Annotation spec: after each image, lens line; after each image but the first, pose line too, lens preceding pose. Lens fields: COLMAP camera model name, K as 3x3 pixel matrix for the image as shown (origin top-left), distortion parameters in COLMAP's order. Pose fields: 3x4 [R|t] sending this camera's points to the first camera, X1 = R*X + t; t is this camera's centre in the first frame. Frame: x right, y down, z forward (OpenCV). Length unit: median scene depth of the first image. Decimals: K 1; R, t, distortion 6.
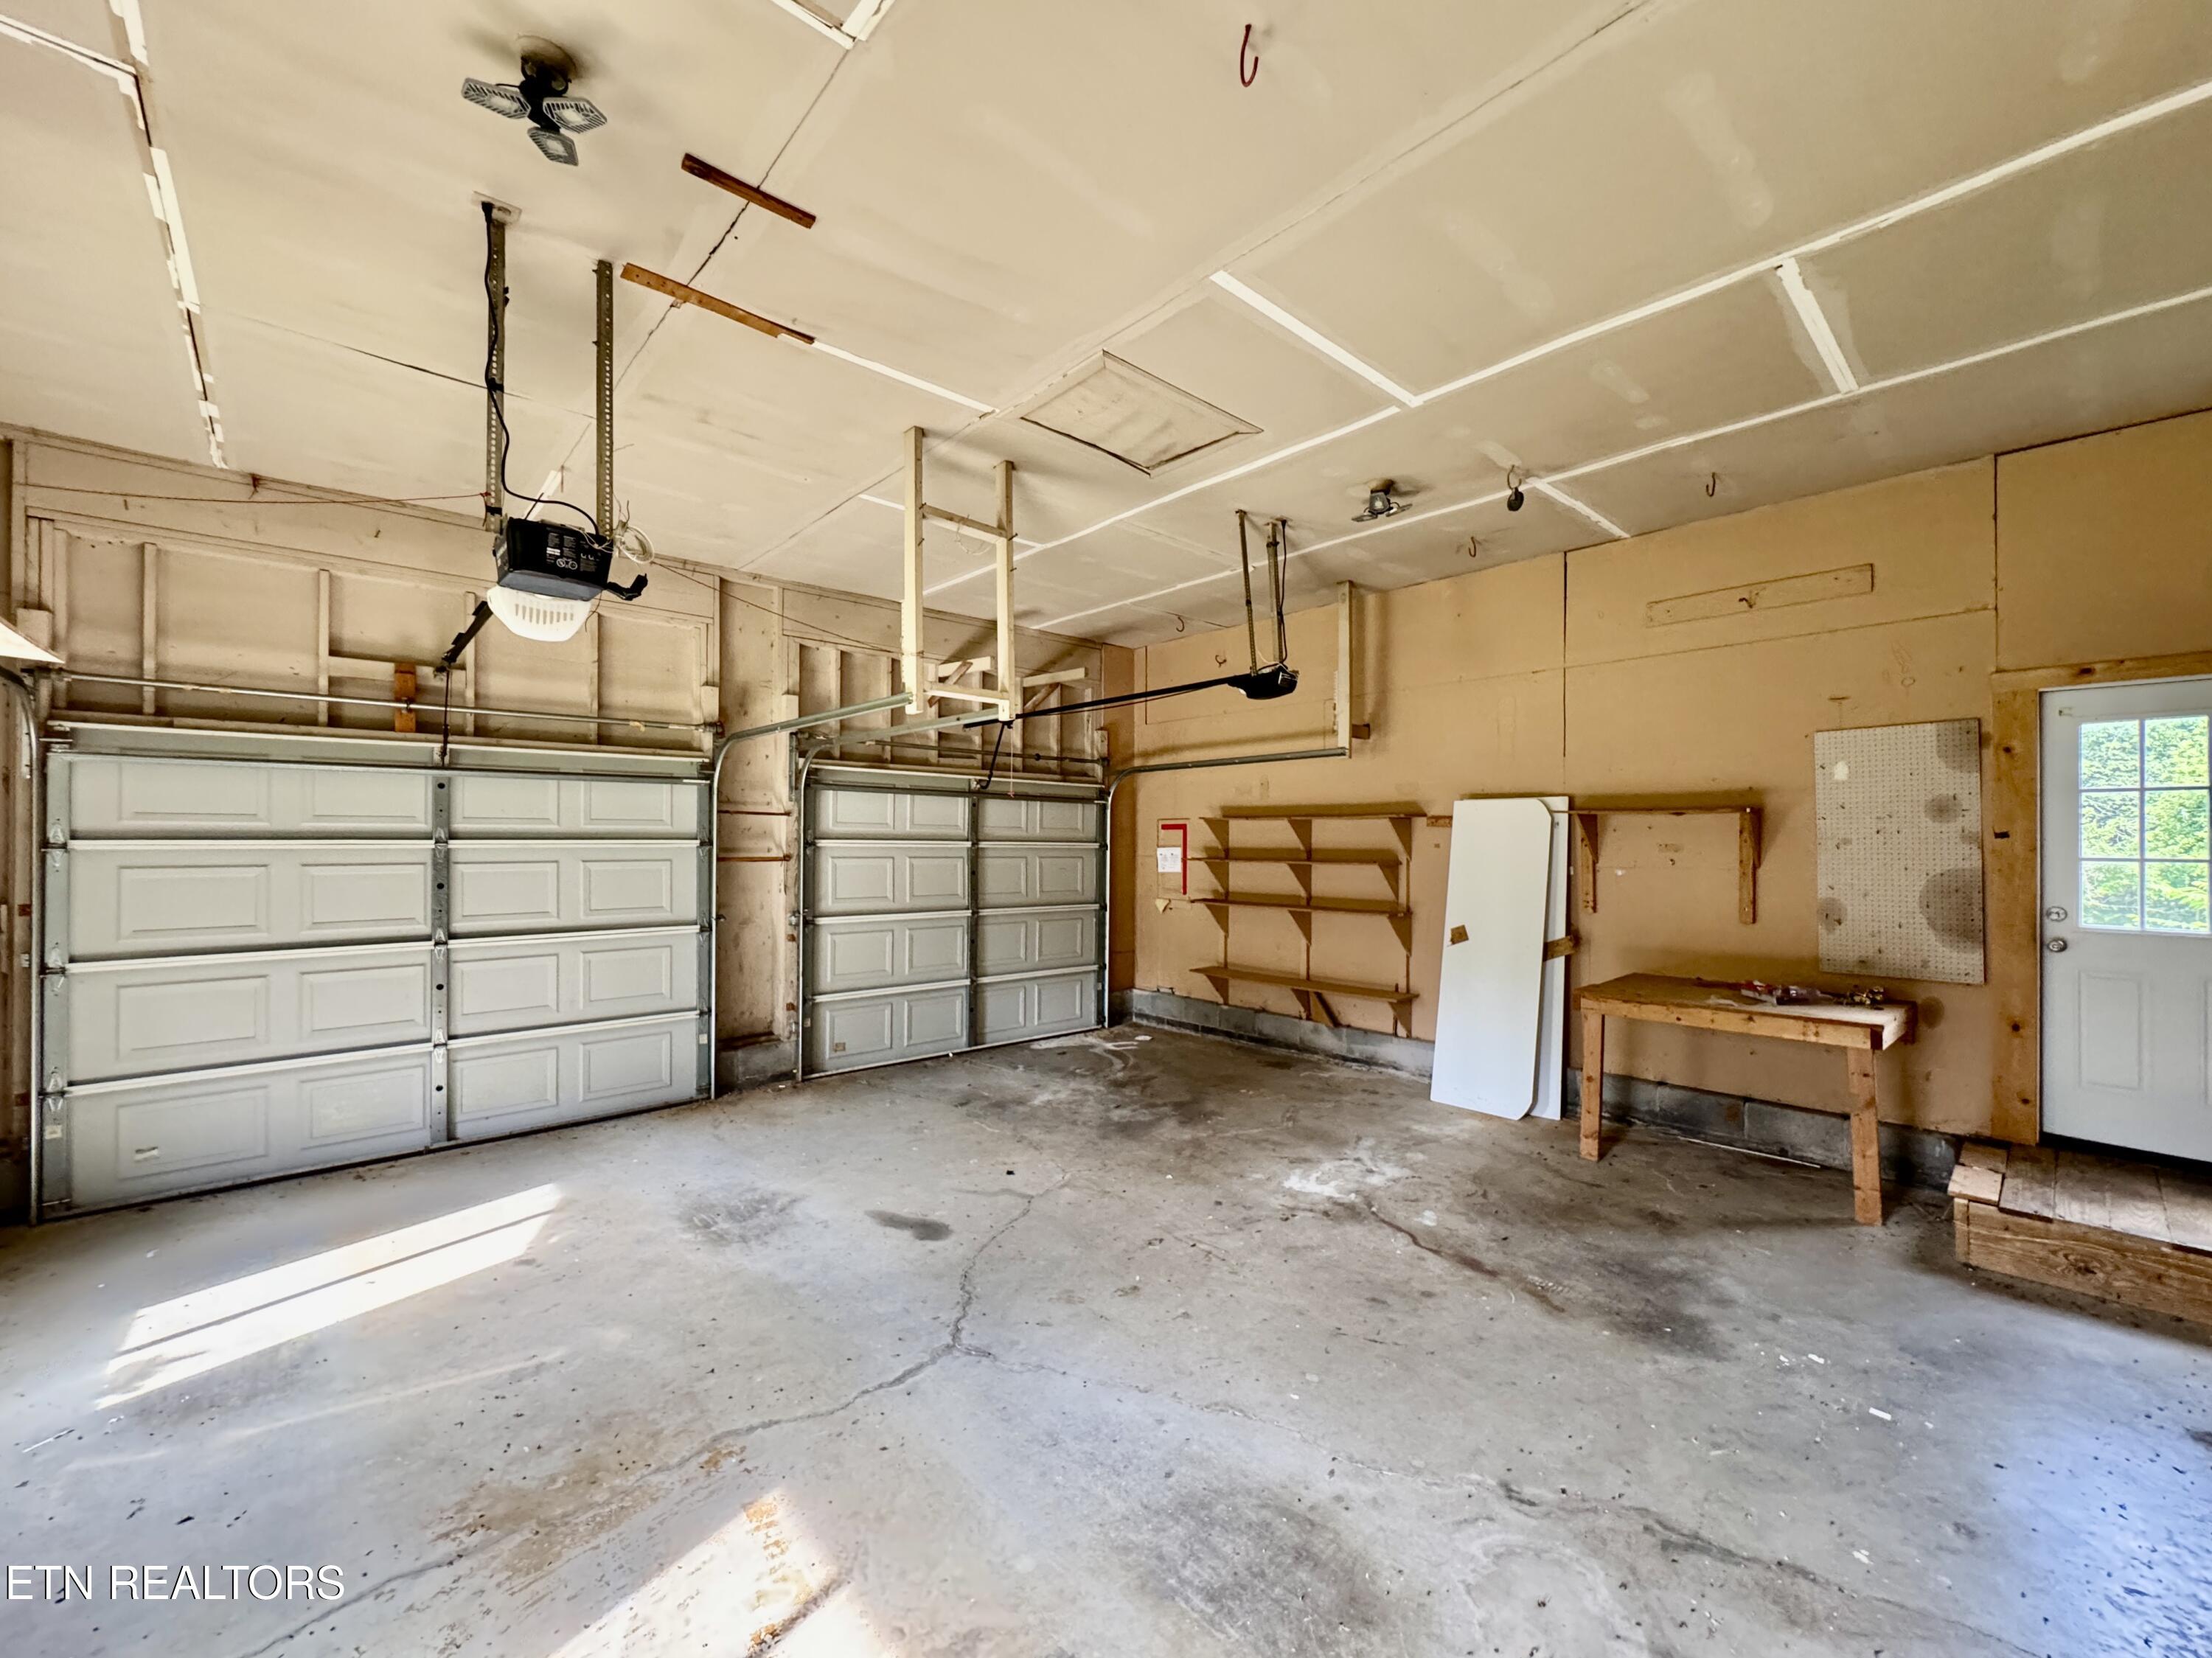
lens RADIAL K [[889.3, 0, 1106.0], [0, 889.3, 839.1], [0, 0, 1]] dist [0.001677, 0.000034]
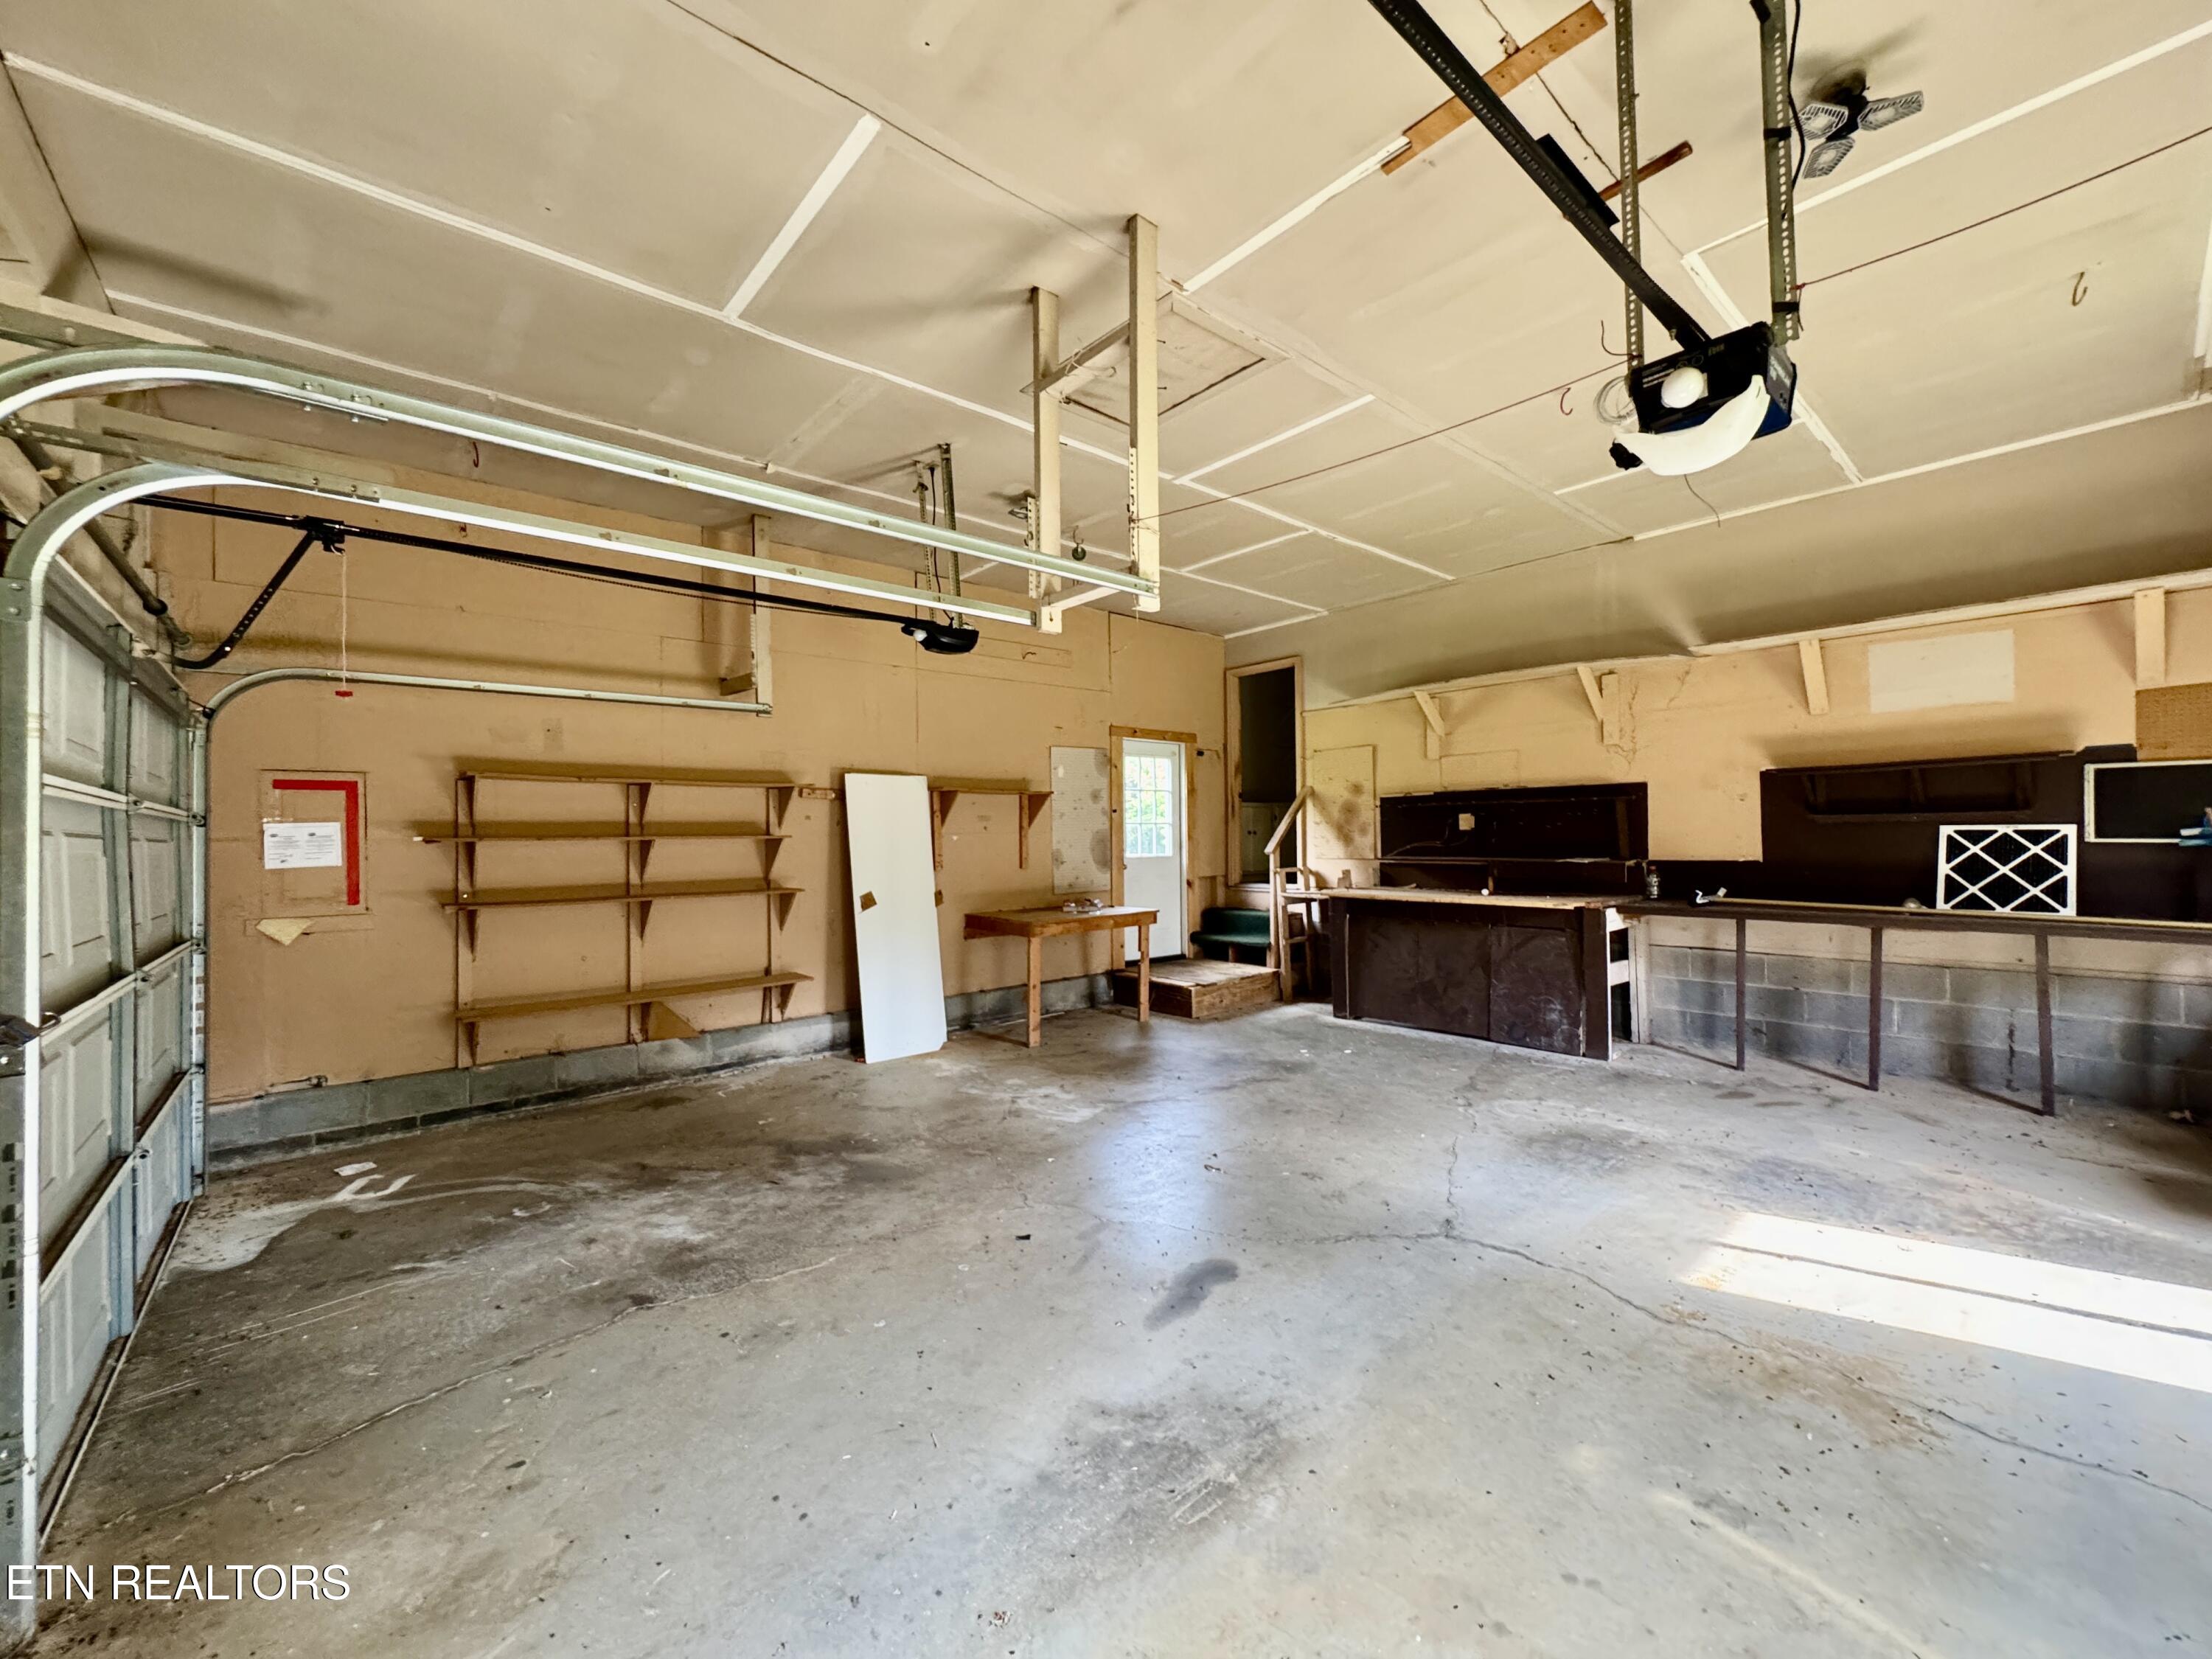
lens RADIAL K [[880.0, 0, 1105.6], [0, 880.0, 831.8], [0, 0, 1]] dist [0.000057, 0.000072]
pose [[0.024917, -0.001413, 0.999689, -0.684037], [0.008842, 0.999960, 0.001193, 0.028785], [-0.999650, 0.008810, 0.024928, 0.739524]]
